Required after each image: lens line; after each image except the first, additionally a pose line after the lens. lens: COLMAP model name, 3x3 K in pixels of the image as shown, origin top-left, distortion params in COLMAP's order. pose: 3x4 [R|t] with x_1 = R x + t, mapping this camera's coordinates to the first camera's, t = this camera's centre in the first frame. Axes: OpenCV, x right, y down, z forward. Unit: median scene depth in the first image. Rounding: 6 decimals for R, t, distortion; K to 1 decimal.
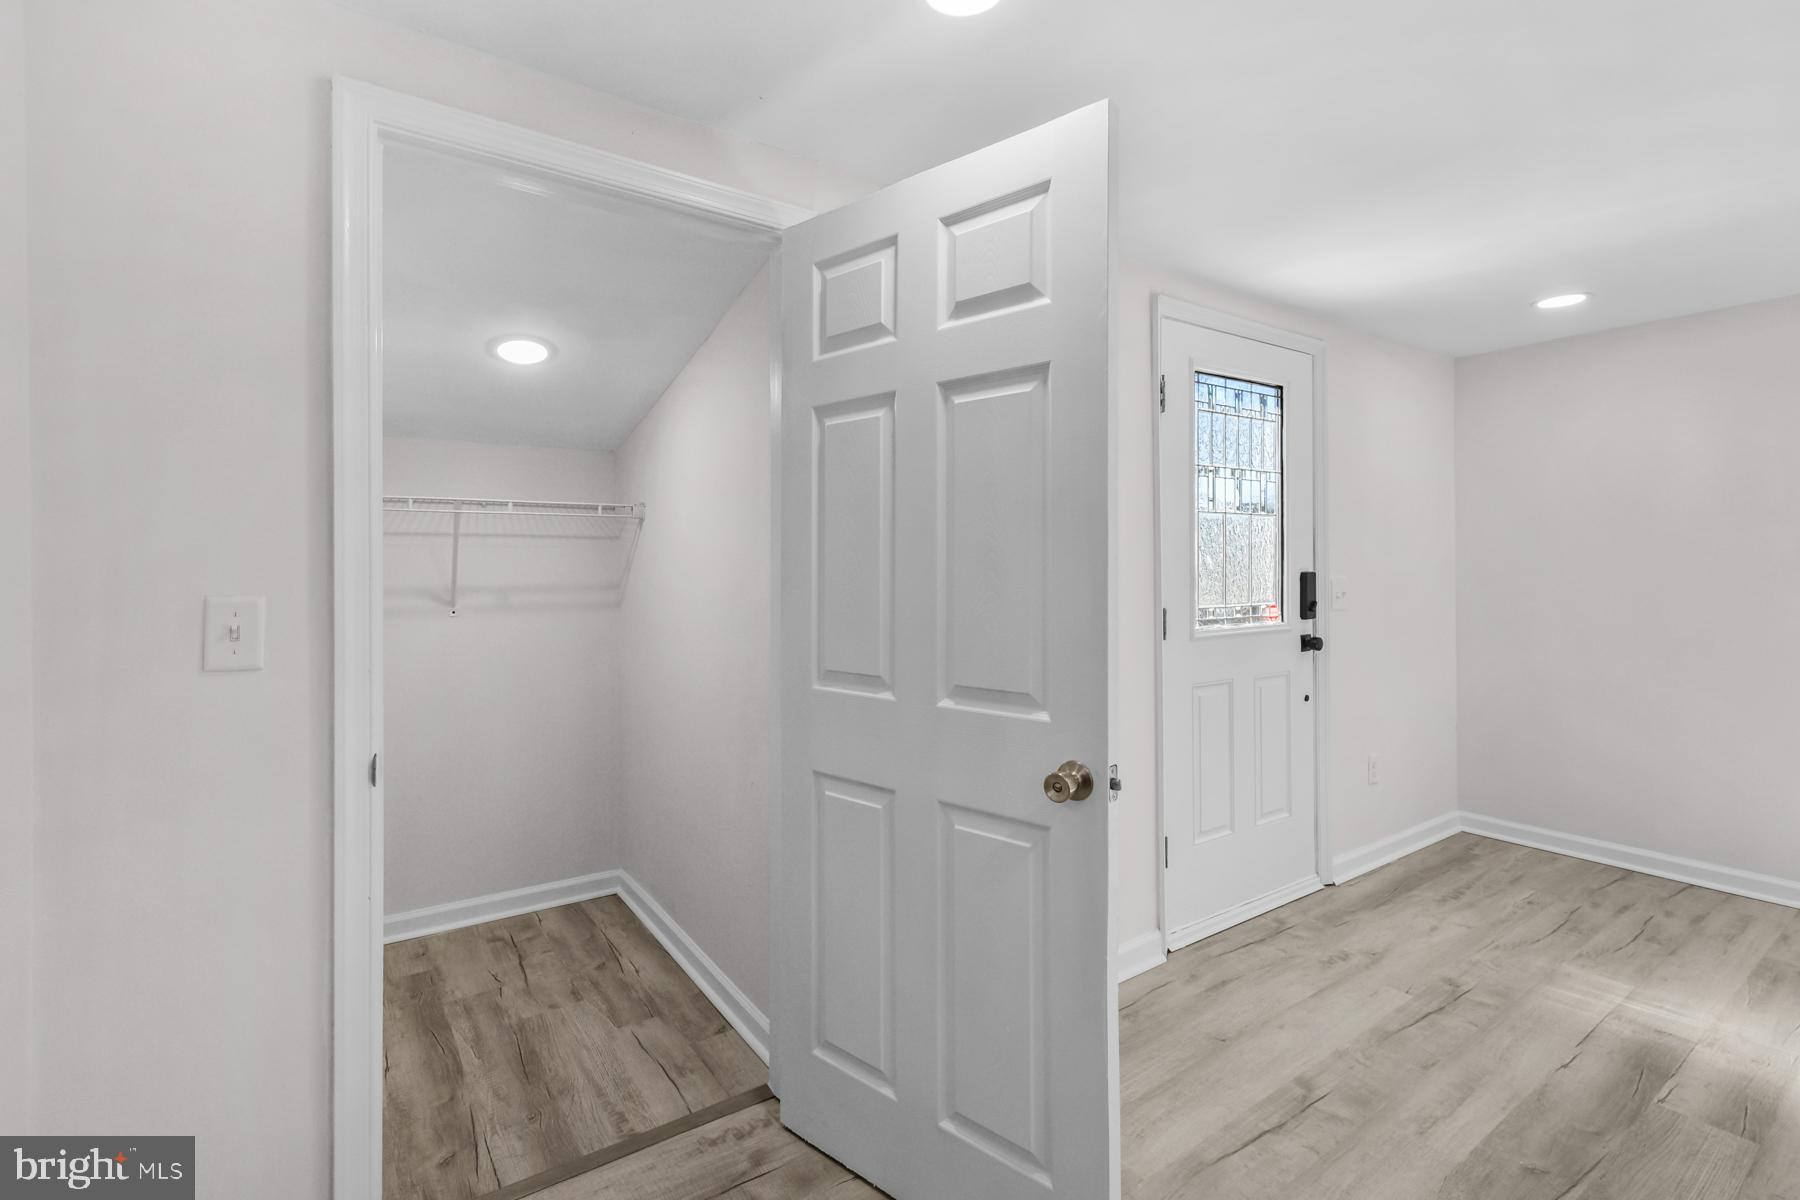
lens RADIAL K [[815.6, 0, 896.4], [0, 815.6, 582.9], [0, 0, 1]] dist [0.000085, 0.000049]
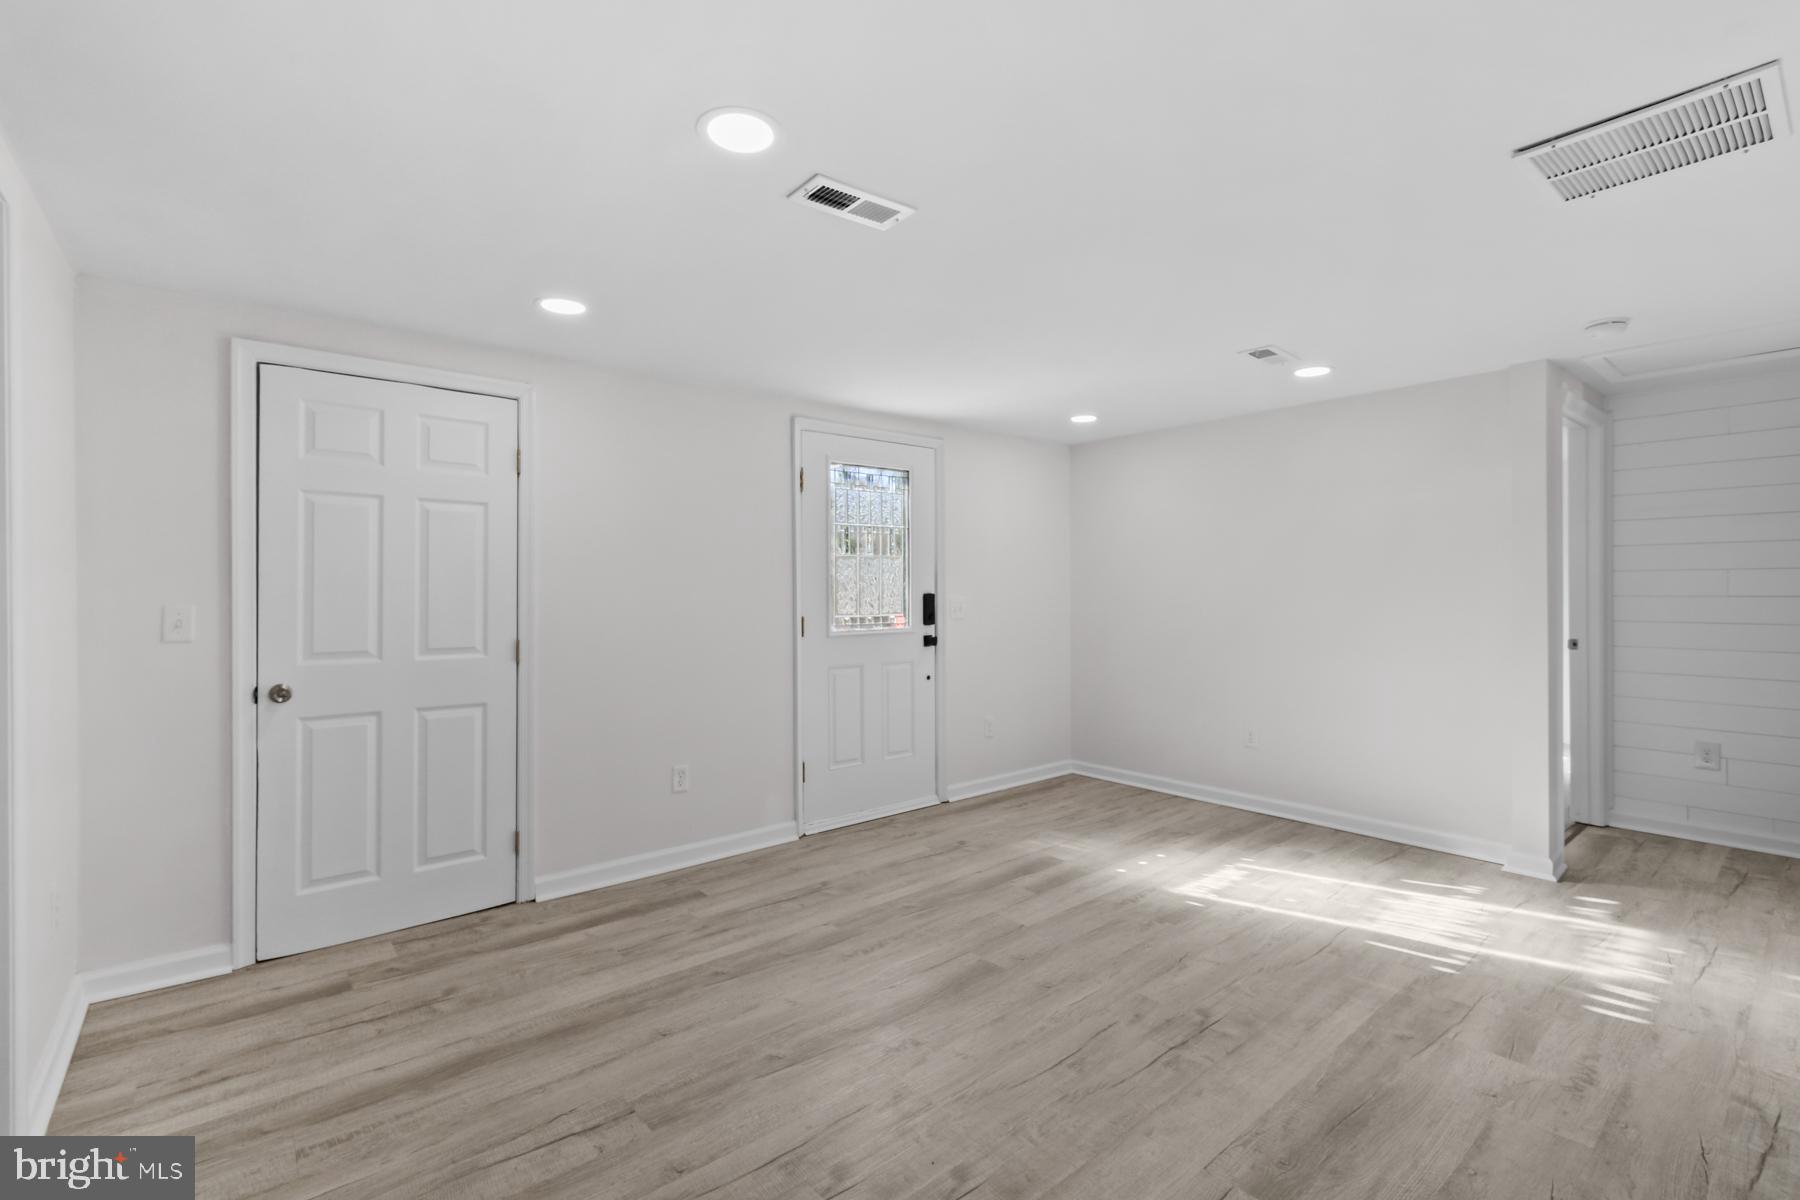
lens RADIAL K [[797.9, 0, 902.7], [0, 797.9, 607.0], [0, 0, 1]] dist [0.000094, -0.000006]
pose [[0.995726, -0.002256, 0.092324, 0.340171], [0.002116, 0.999996, 0.001616, 0.009320], [-0.092328, -0.001414, 0.995728, -0.487849]]
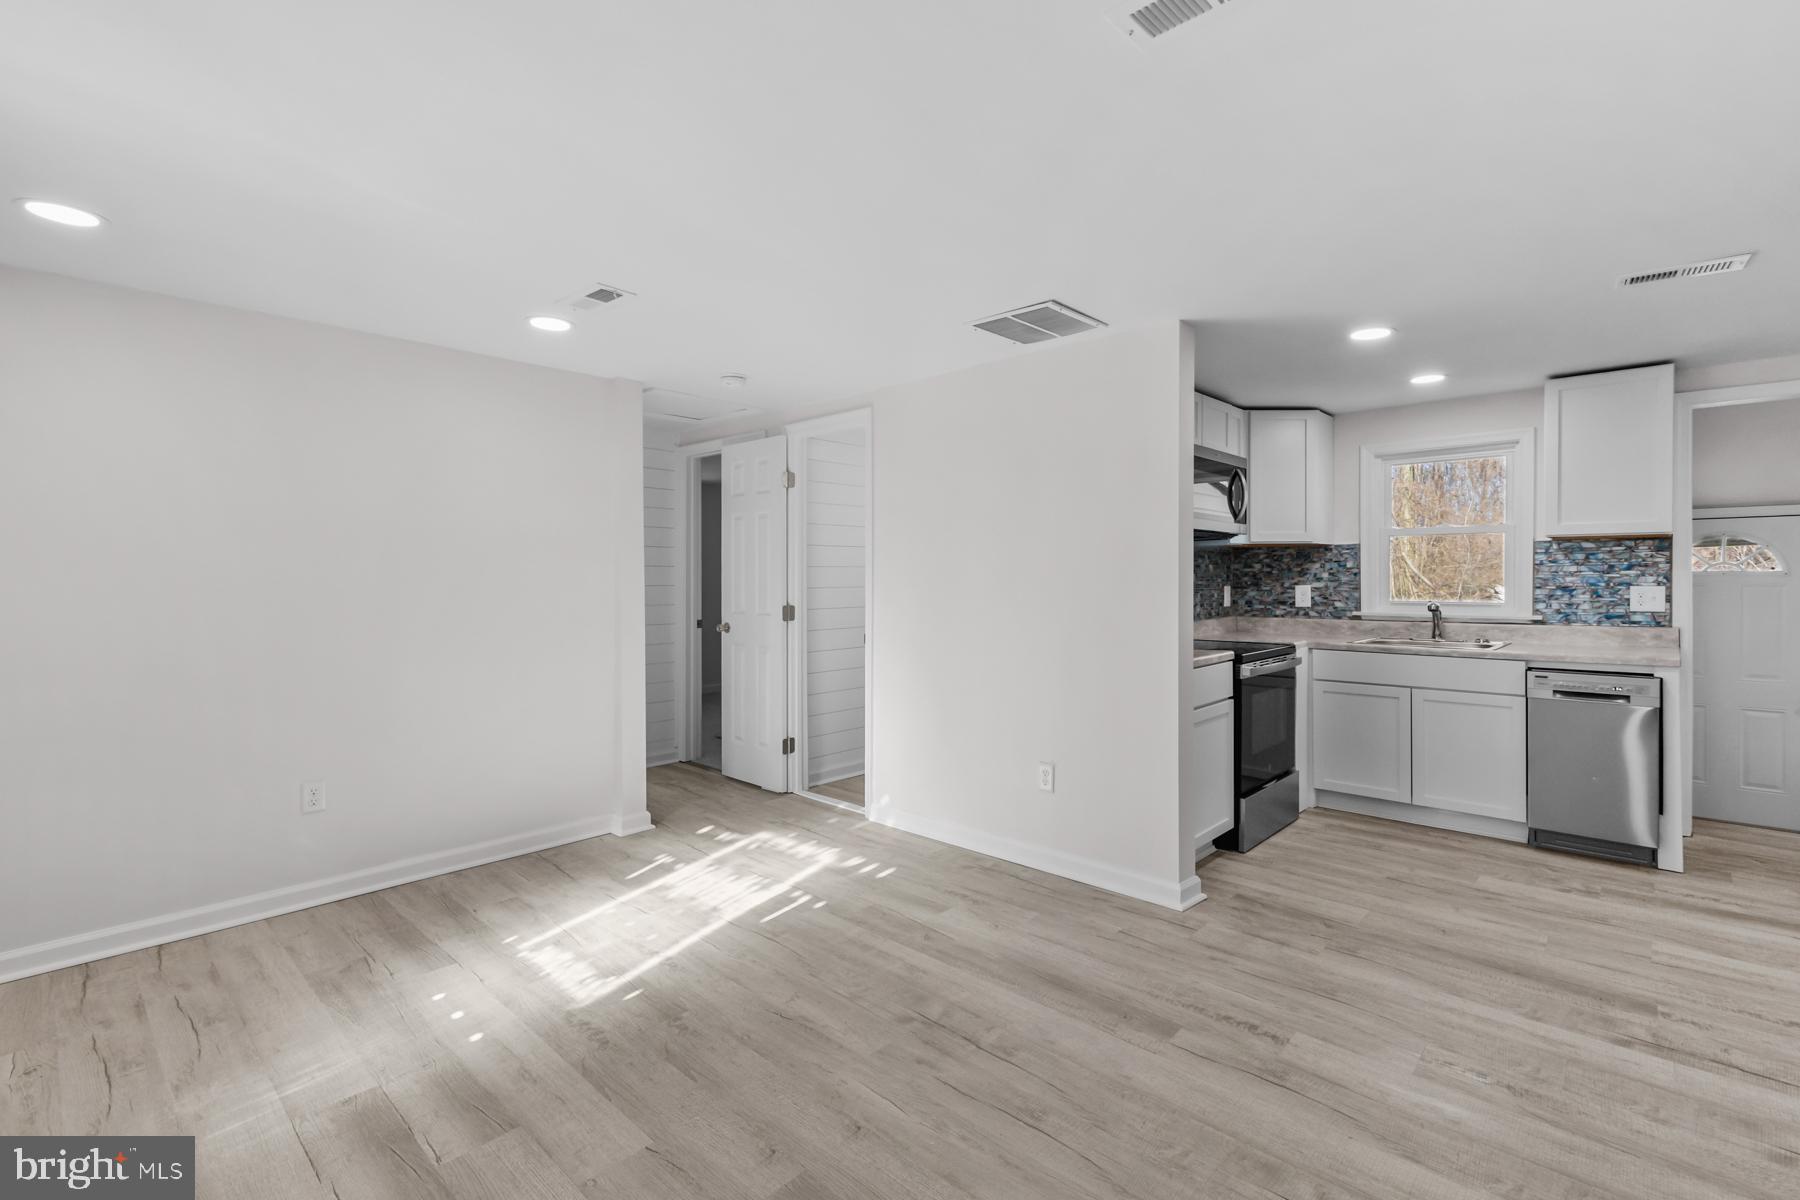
lens RADIAL K [[815.6, 0, 896.4], [0, 815.6, 582.9], [0, 0, 1]] dist [0.000085, 0.000049]
pose [[-0.208327, -0.001604, 0.978058, -0.041062], [0.022352, 0.999730, 0.006401, -0.004436], [-0.977804, 0.023195, -0.208234, 0.430061]]
